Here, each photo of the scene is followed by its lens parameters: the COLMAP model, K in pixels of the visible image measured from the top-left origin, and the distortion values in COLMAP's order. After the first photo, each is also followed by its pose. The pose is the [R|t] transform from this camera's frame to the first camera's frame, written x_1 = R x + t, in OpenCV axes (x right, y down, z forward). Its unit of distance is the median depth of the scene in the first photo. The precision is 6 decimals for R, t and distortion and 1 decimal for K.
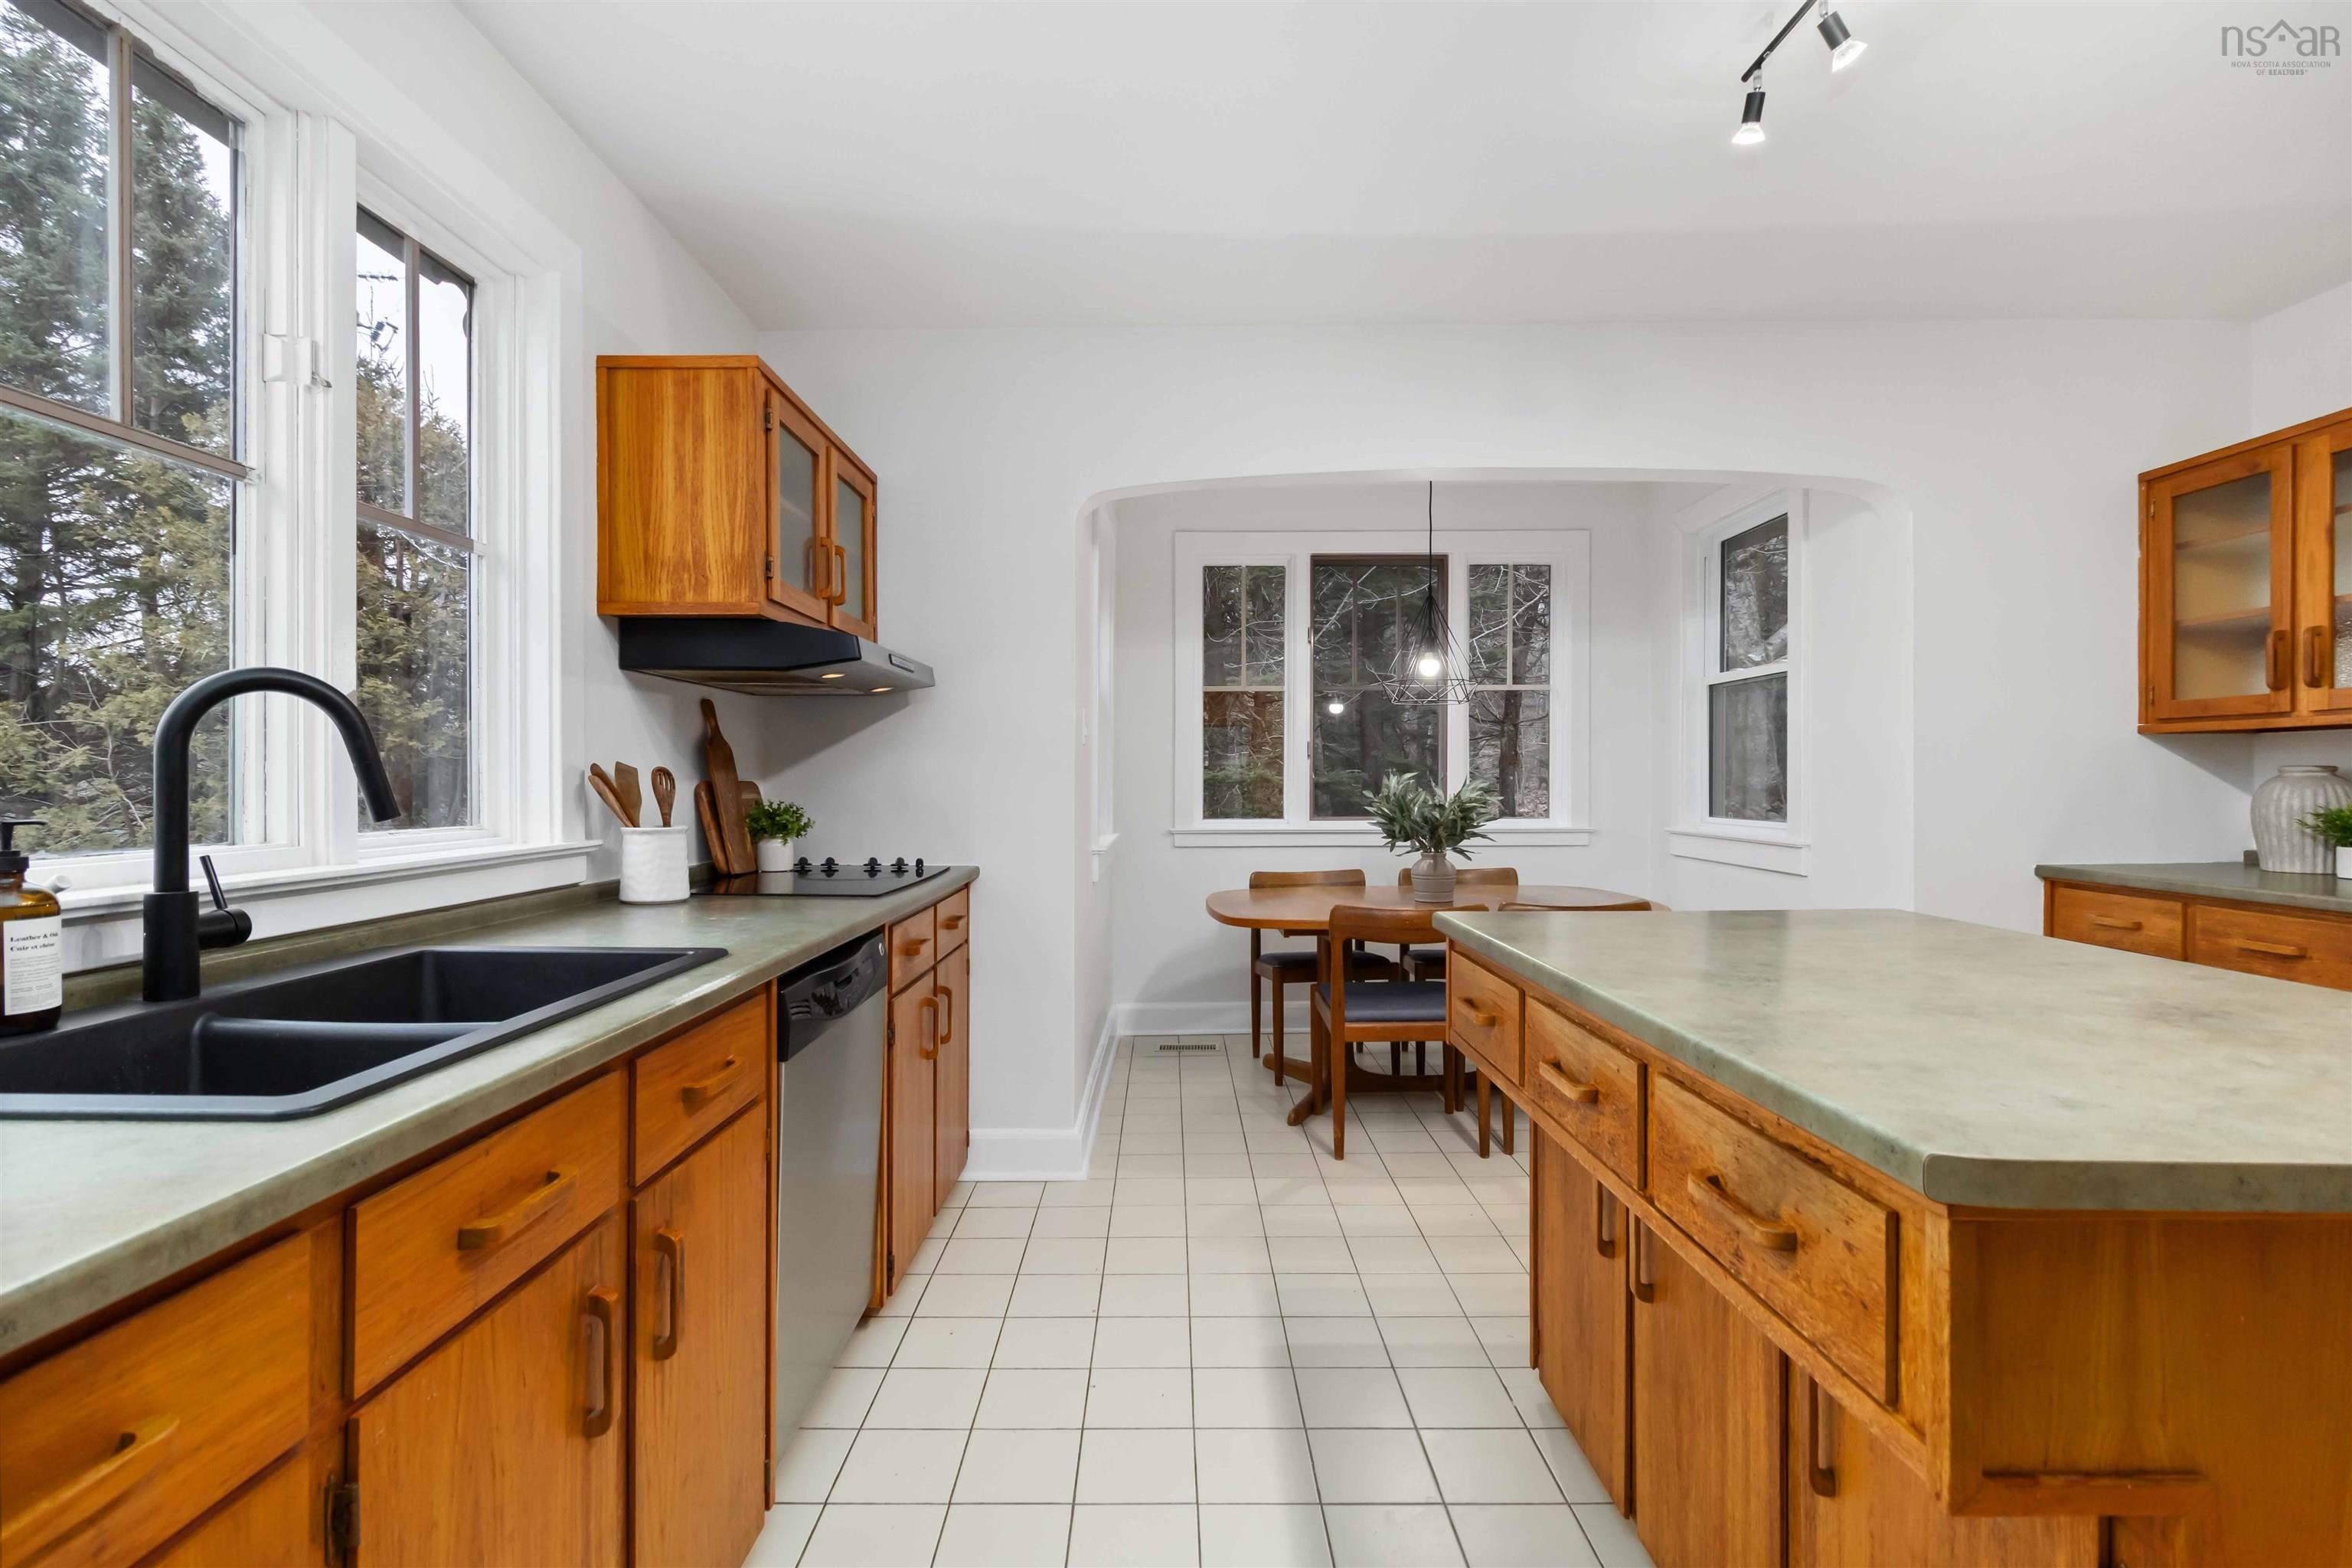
lens RADIAL K [[1099.2, 0, 1166.9], [0, 1099.2, 780.4], [0, 0, 1]] dist [-0.002433, 0.001426]
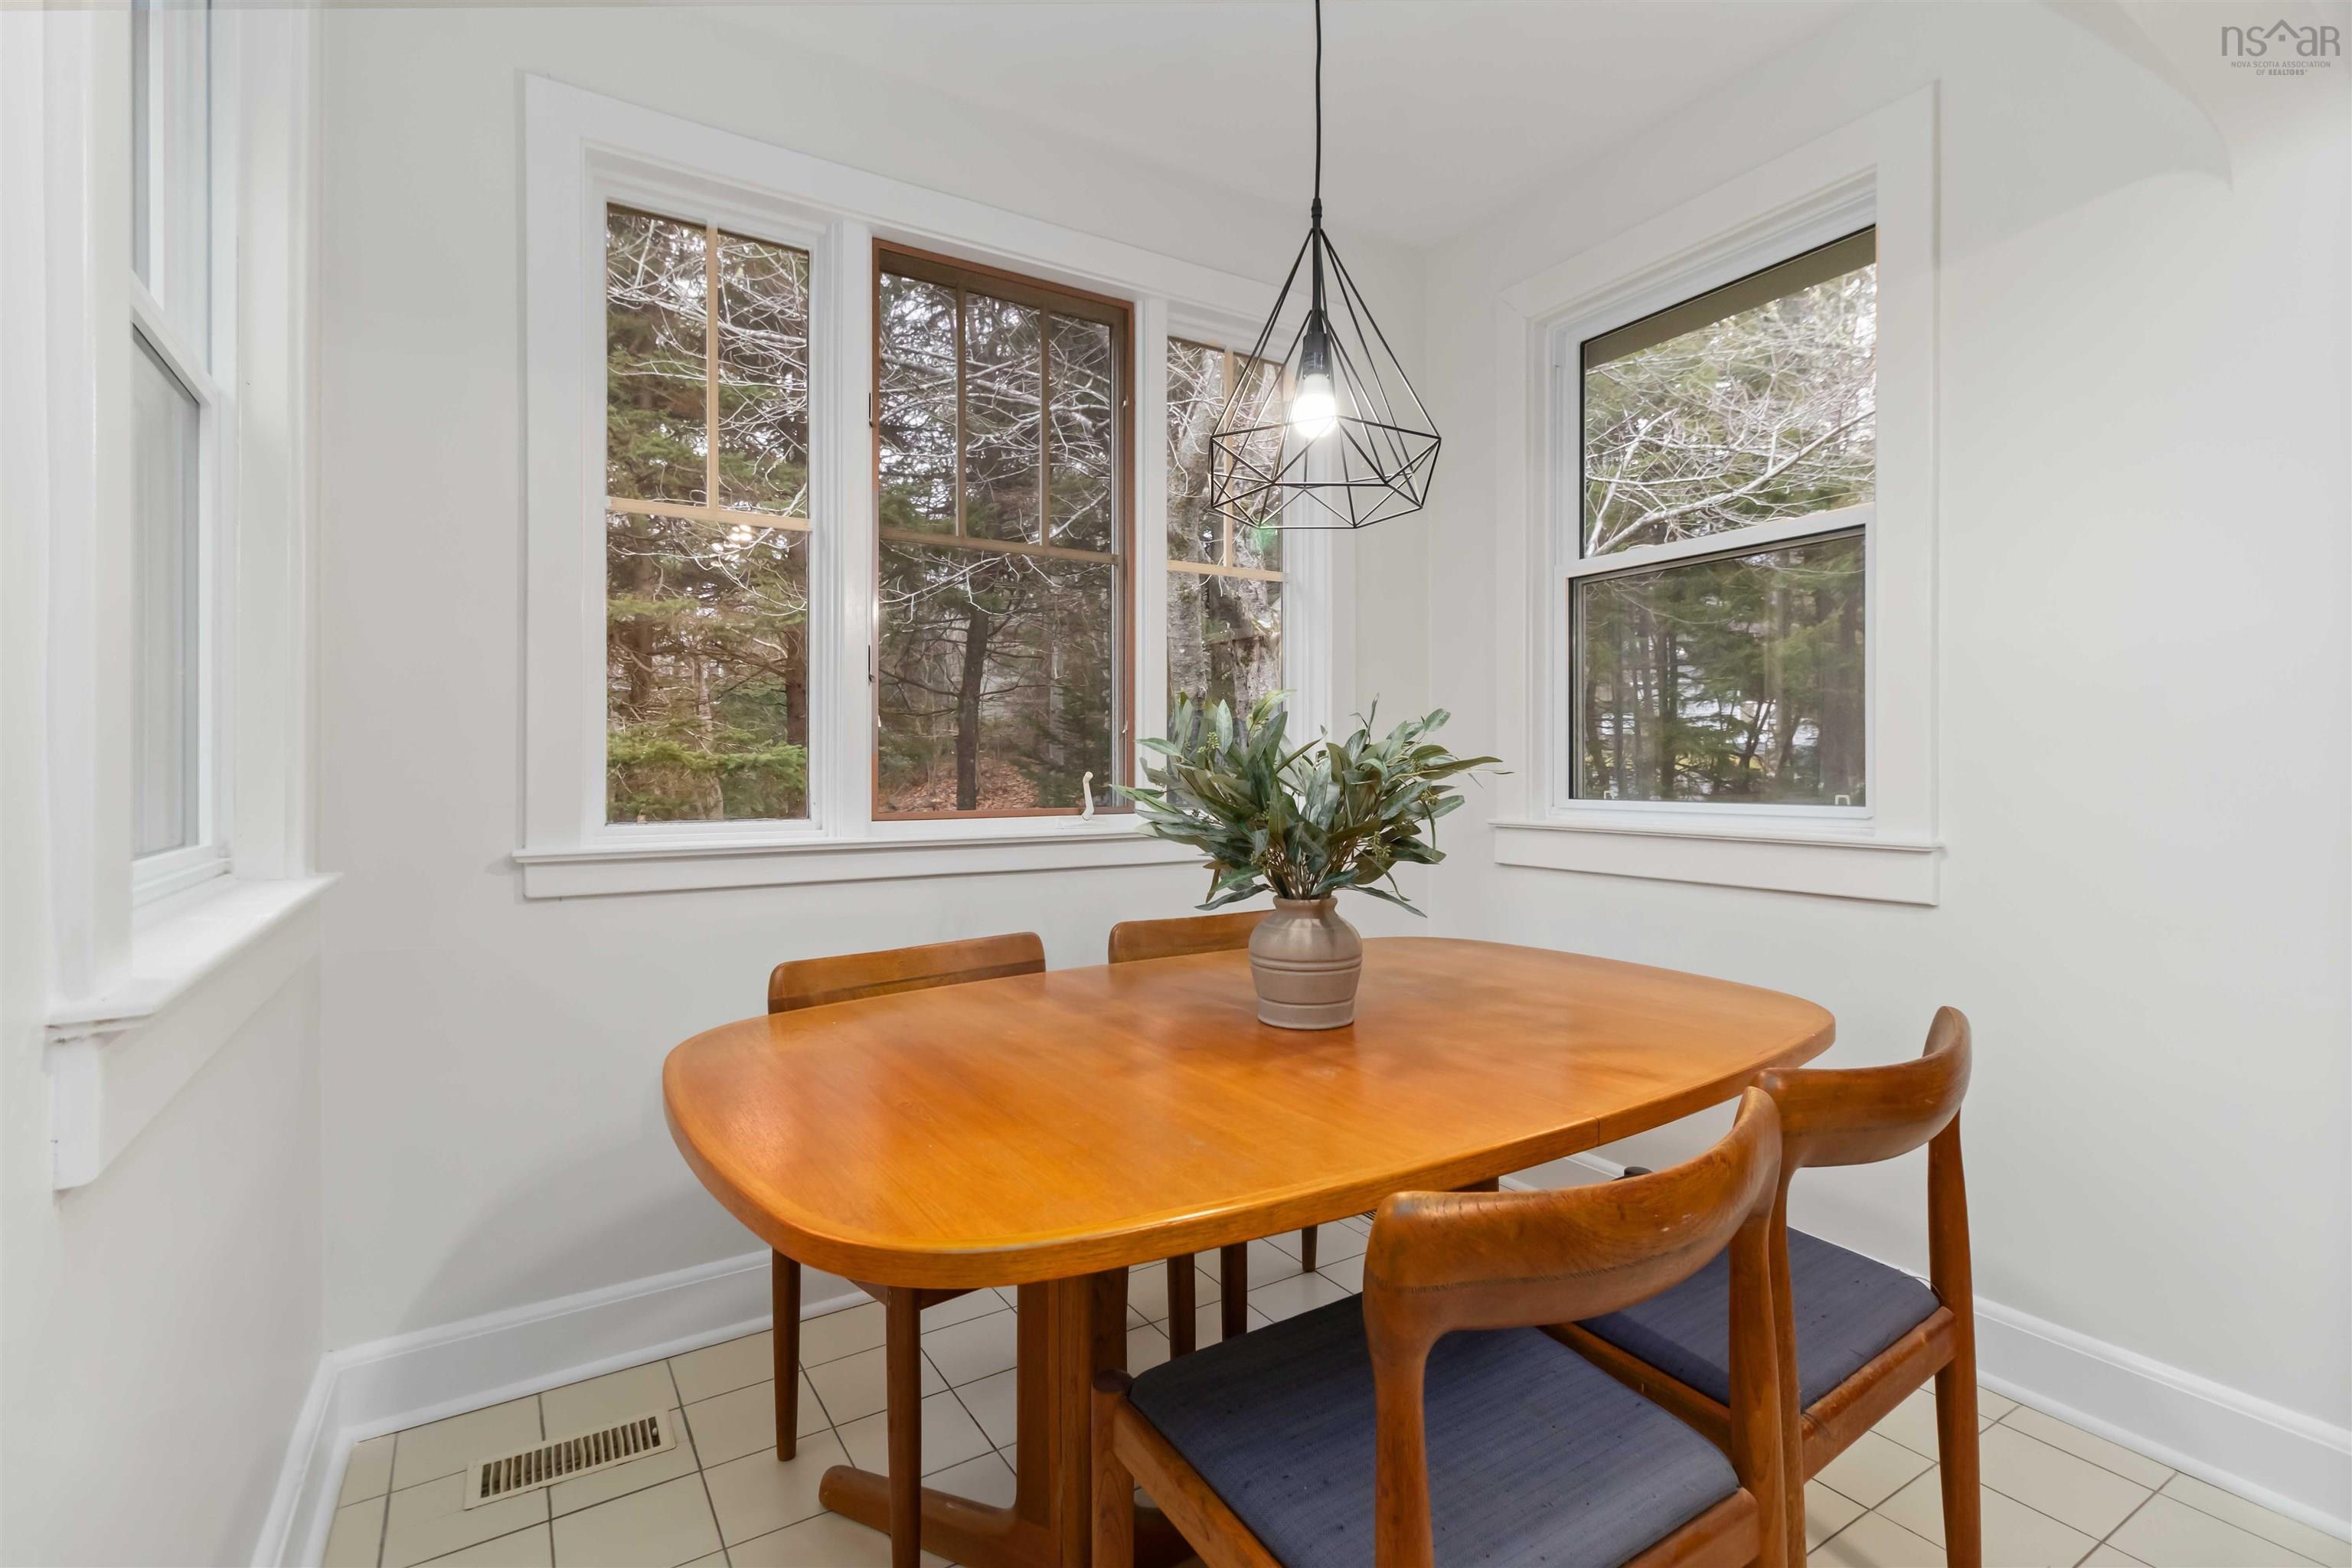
lens RADIAL K [[1099.2, 0, 1176.5], [0, 1099.2, 766.4], [0, 0, 1]] dist [-0.002433, 0.001426]
pose [[0.846513, 0.000893, 0.532367, -0.007002], [0.001363, 0.999992, -0.003844, 0.025348], [-0.532366, 0.003979, 0.846505, 0.869403]]
